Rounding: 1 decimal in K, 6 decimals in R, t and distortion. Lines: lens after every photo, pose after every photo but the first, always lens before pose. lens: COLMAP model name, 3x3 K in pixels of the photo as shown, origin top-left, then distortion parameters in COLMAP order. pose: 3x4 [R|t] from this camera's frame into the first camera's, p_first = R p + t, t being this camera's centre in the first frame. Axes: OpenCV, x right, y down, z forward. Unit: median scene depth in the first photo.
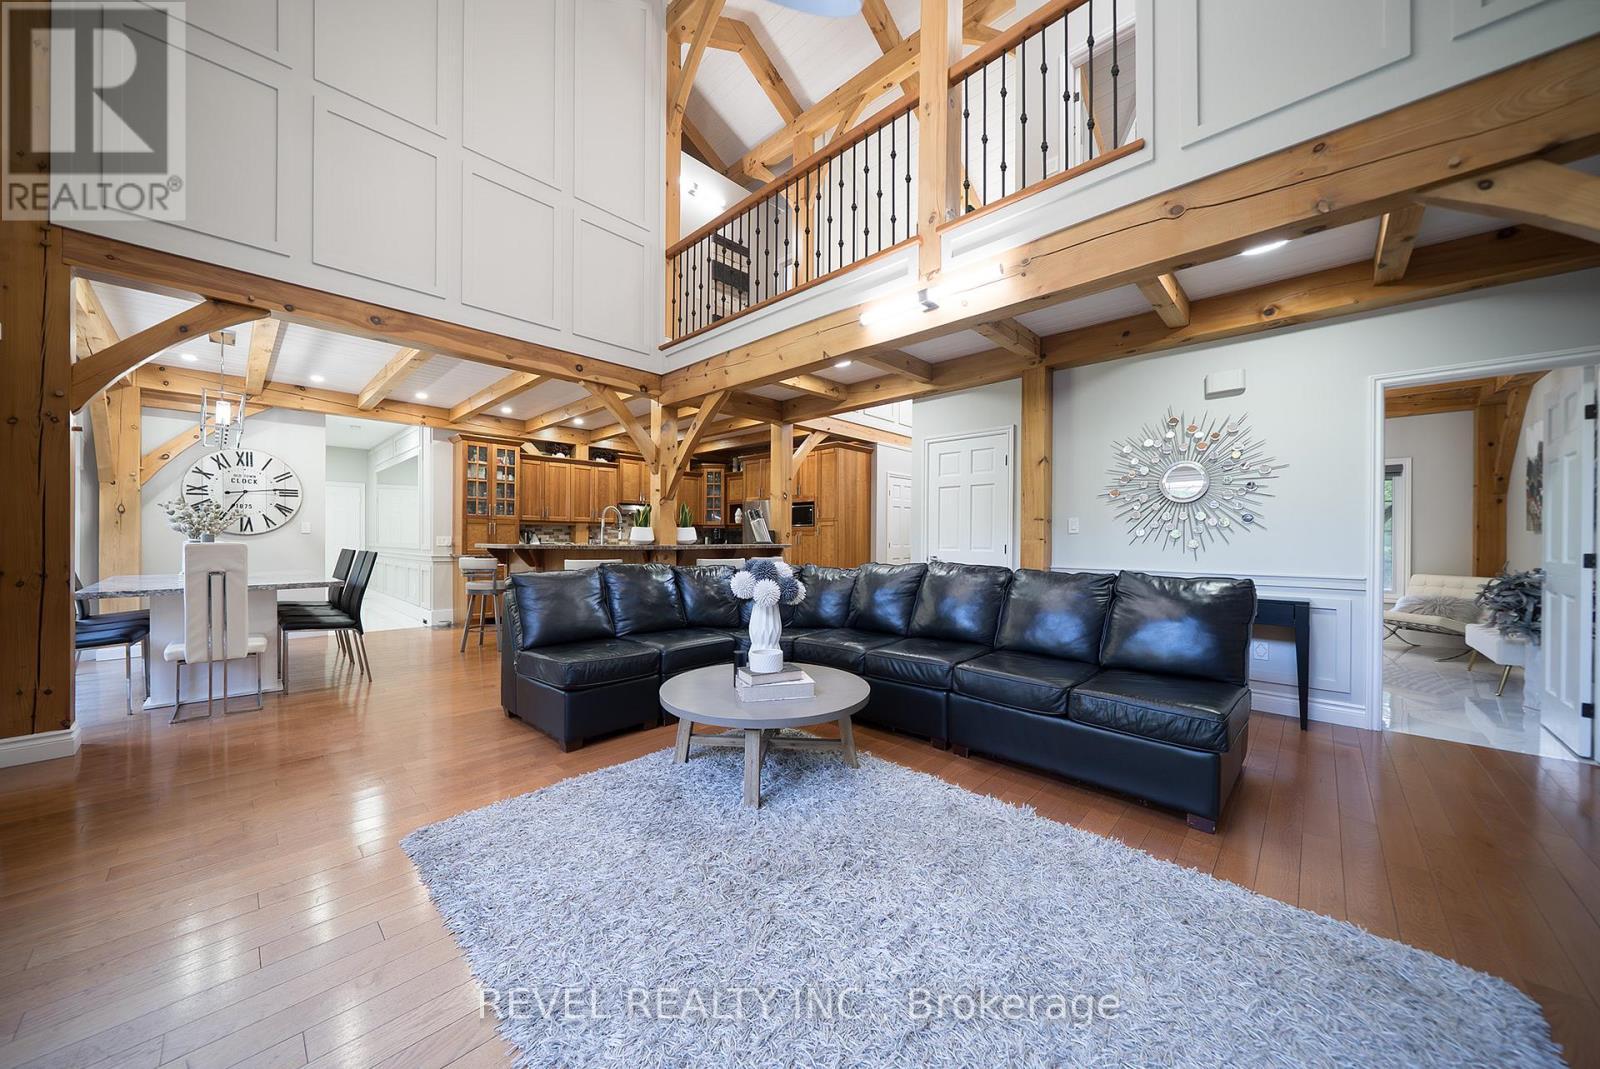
lens RADIAL K [[587.6, 0, 801.1], [0, 587.6, 546.7], [0, 0, 1]] dist [0.000442, 0.000023]
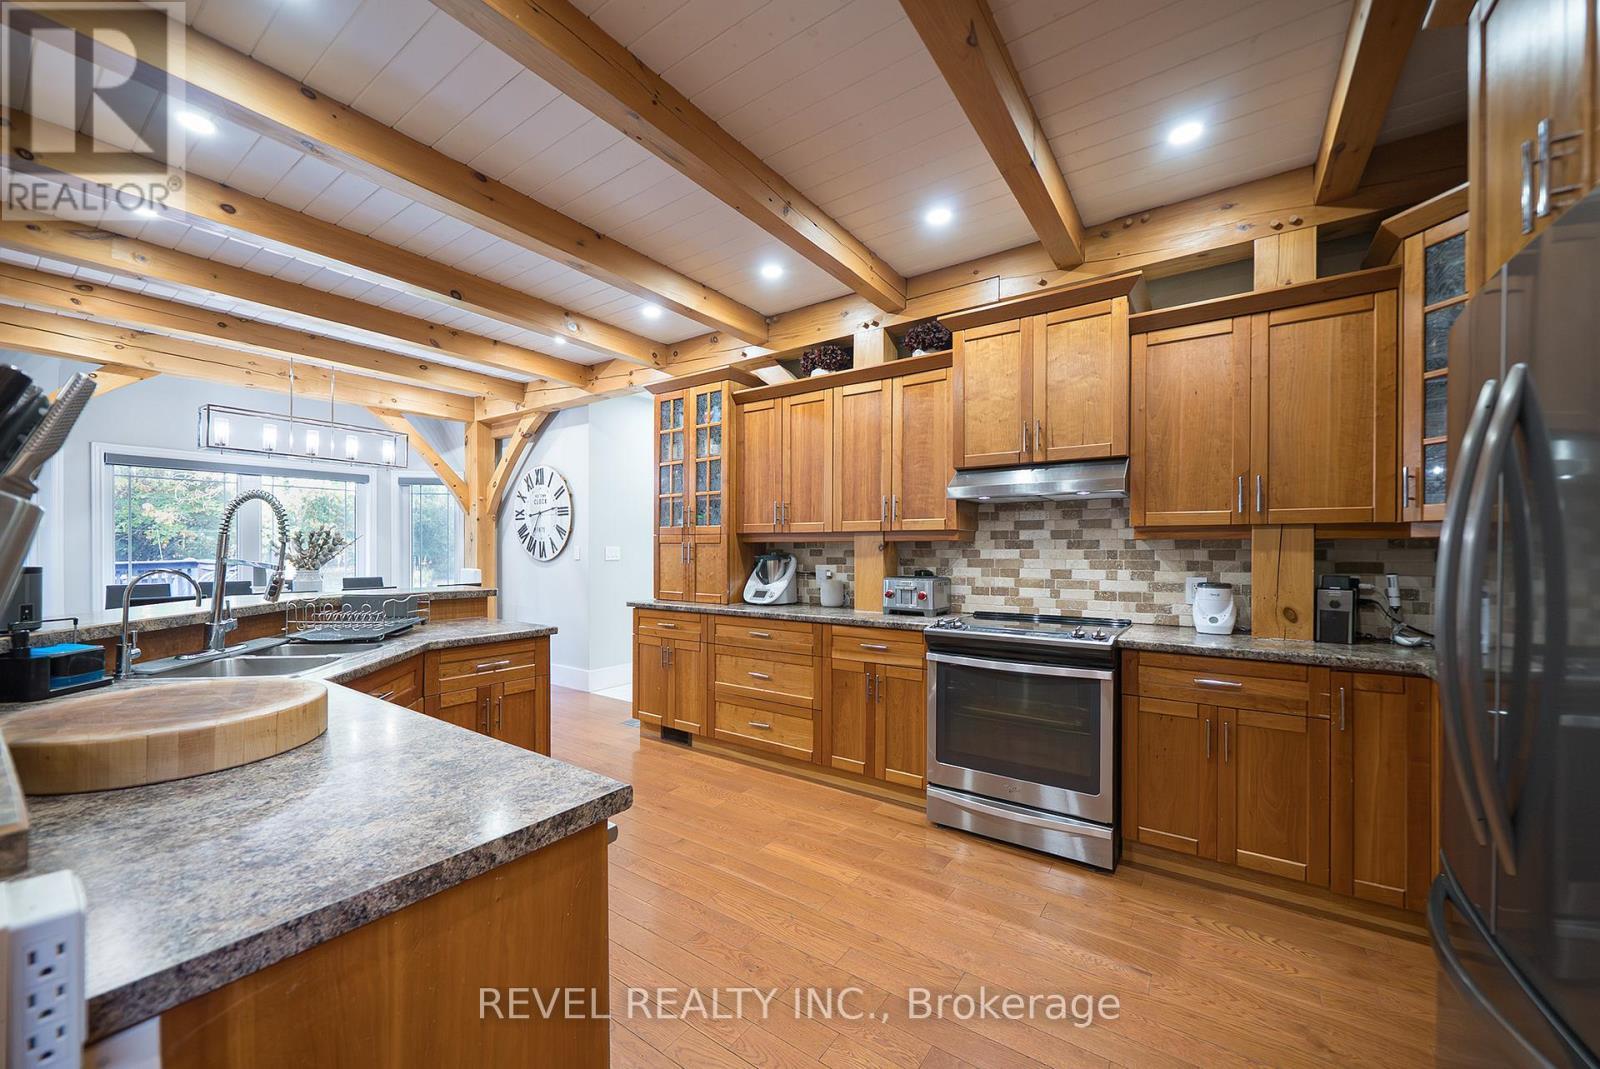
lens RADIAL K [[587.6, 0, 801.1], [0, 587.6, 546.7], [0, 0, 1]] dist [0.000442, 0.000023]
pose [[0.126610, 0.002011, -0.991951, -0.010594], [-0.007053, 0.999974, 0.001127, -0.046088], [0.991928, 0.006854, 0.126621, 1.264392]]
